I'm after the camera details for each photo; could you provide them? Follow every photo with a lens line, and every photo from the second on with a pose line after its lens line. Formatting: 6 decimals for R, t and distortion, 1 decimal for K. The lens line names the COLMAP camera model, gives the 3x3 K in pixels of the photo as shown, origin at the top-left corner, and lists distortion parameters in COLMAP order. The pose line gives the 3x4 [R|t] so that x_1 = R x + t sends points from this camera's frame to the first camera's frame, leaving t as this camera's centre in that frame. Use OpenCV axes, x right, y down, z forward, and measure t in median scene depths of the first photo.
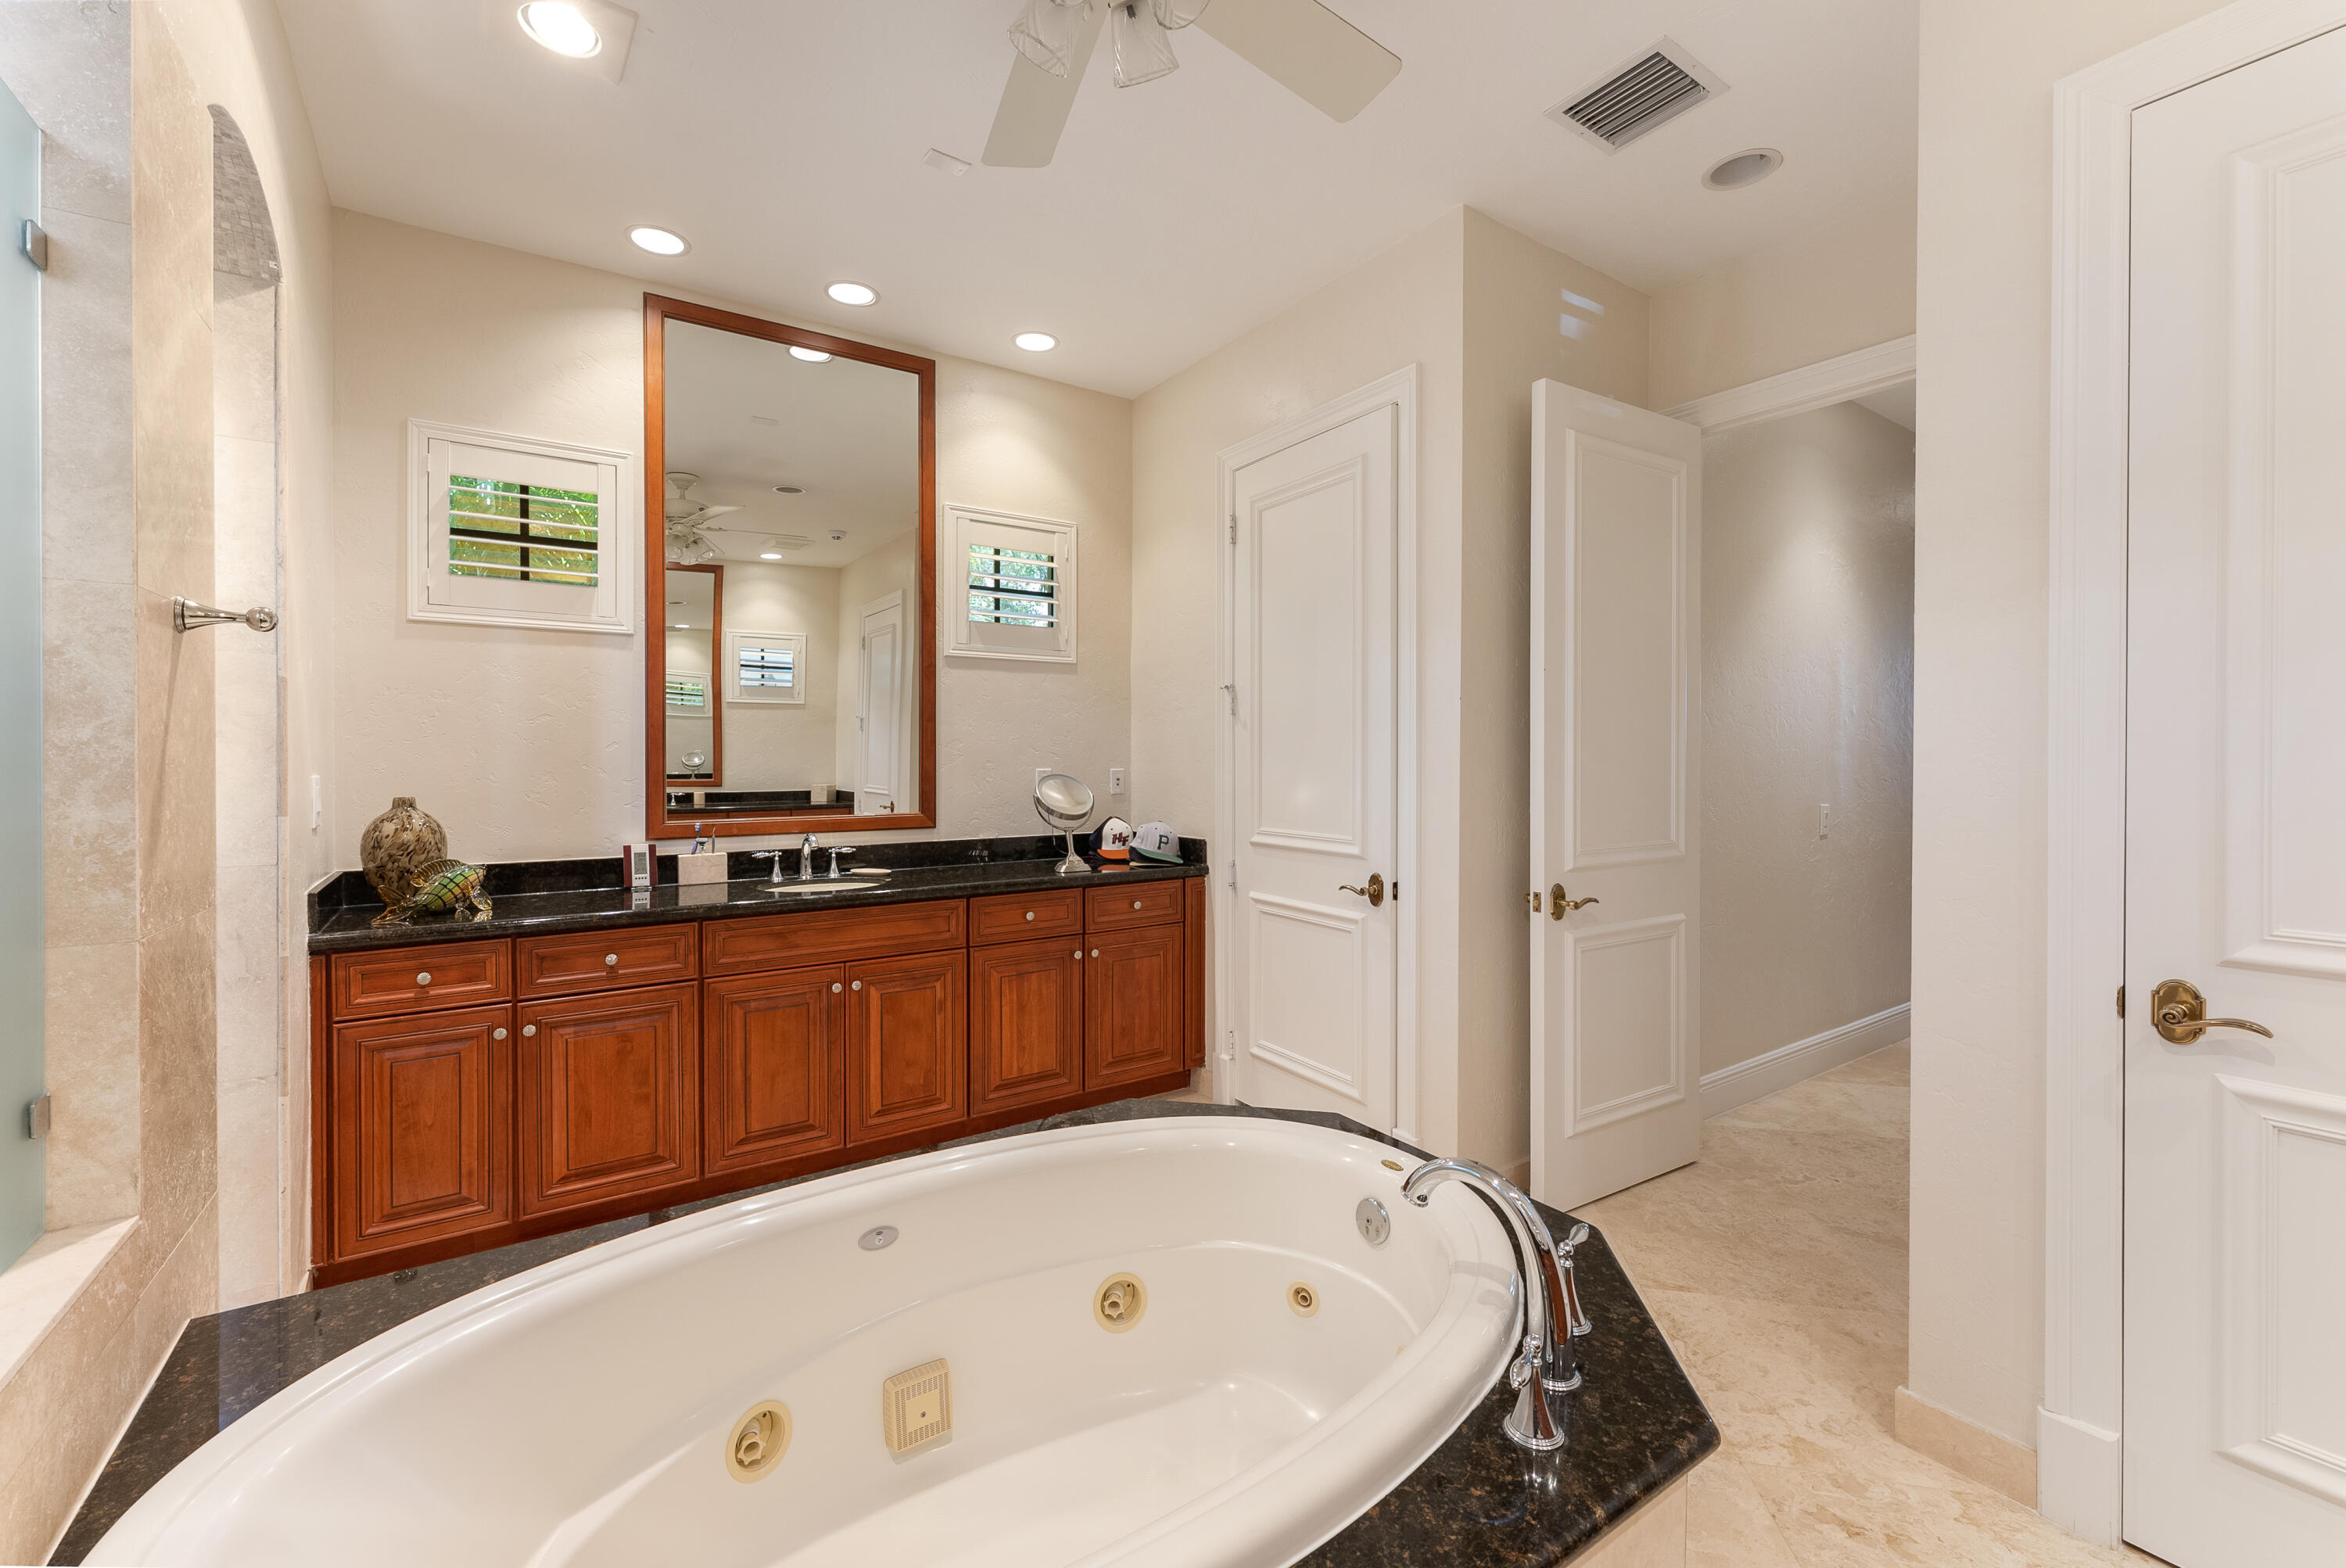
lens RADIAL K [[952.9, 0, 1171.8], [0, 952.9, 764.4], [0, 0, 1]] dist [-0.000003, -0.000965]
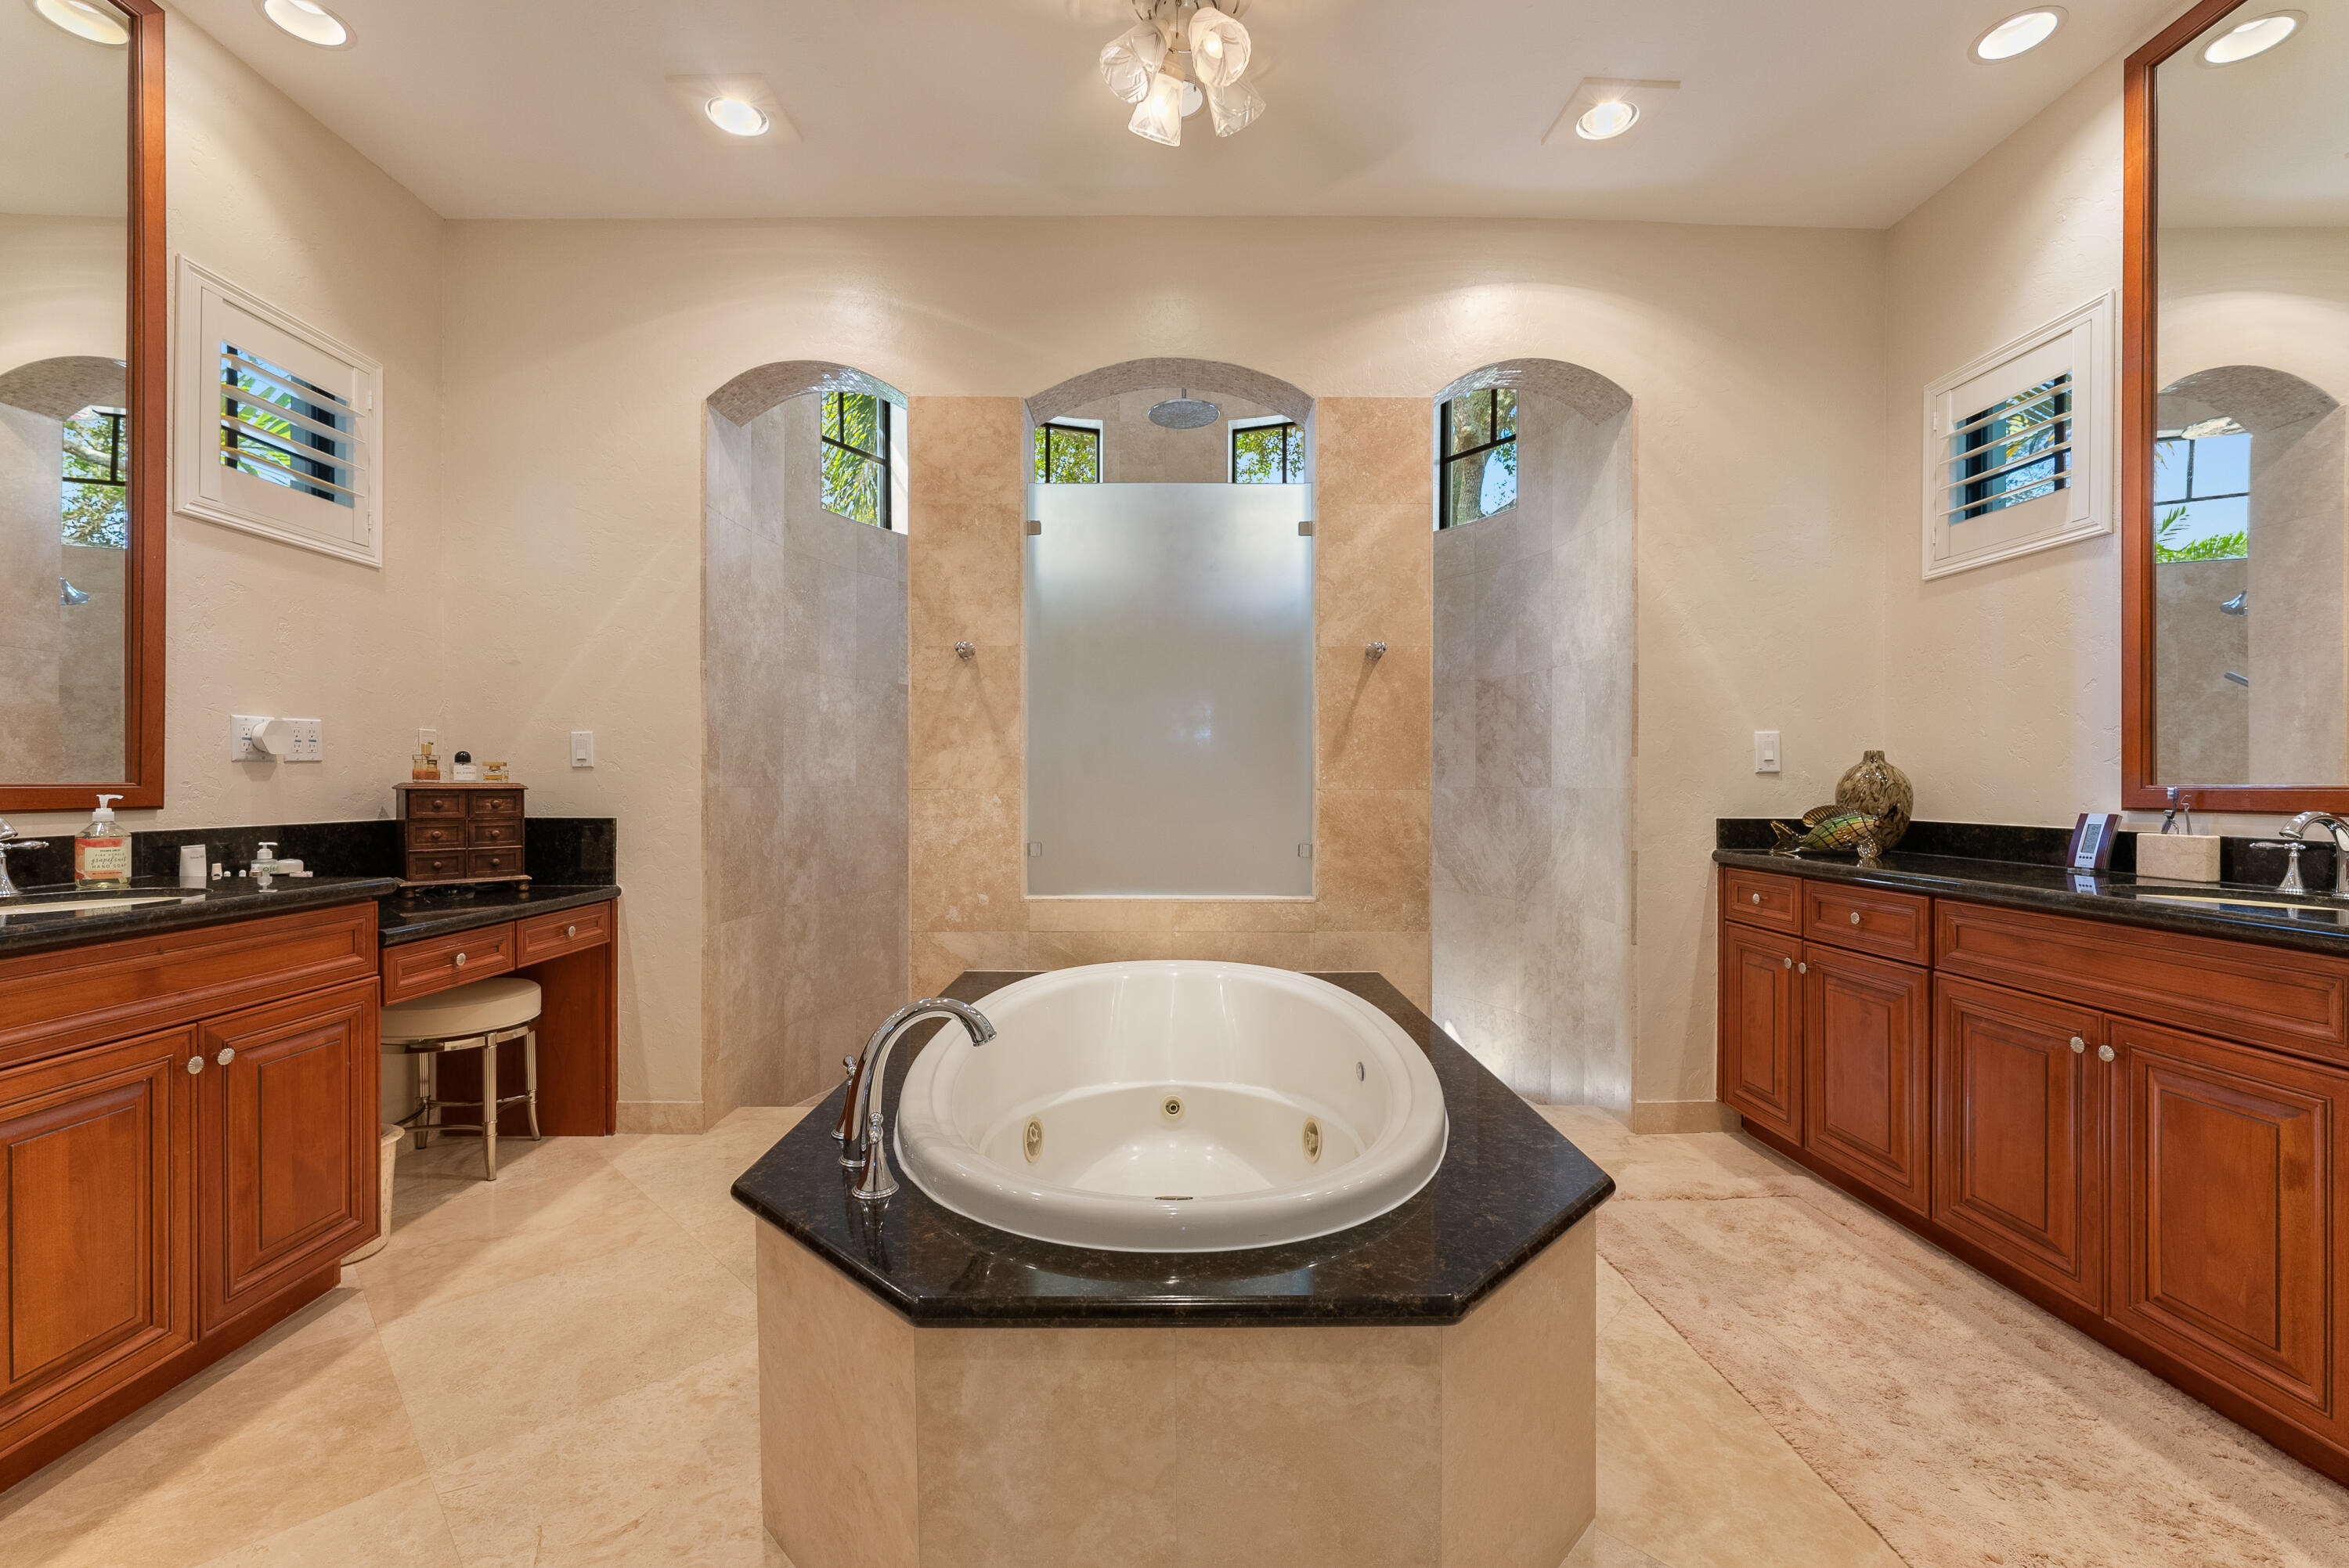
lens RADIAL K [[954.0, 0, 1174.5], [0, 954.0, 783.4], [0, 0, 1]] dist [-0.000003, -0.000965]
pose [[-0.544579, 0.001488, -0.838708, 0.467811], [-0.006796, 0.999958, 0.006187, 0.061344], [0.838682, 0.009069, -0.544546, 0.805724]]
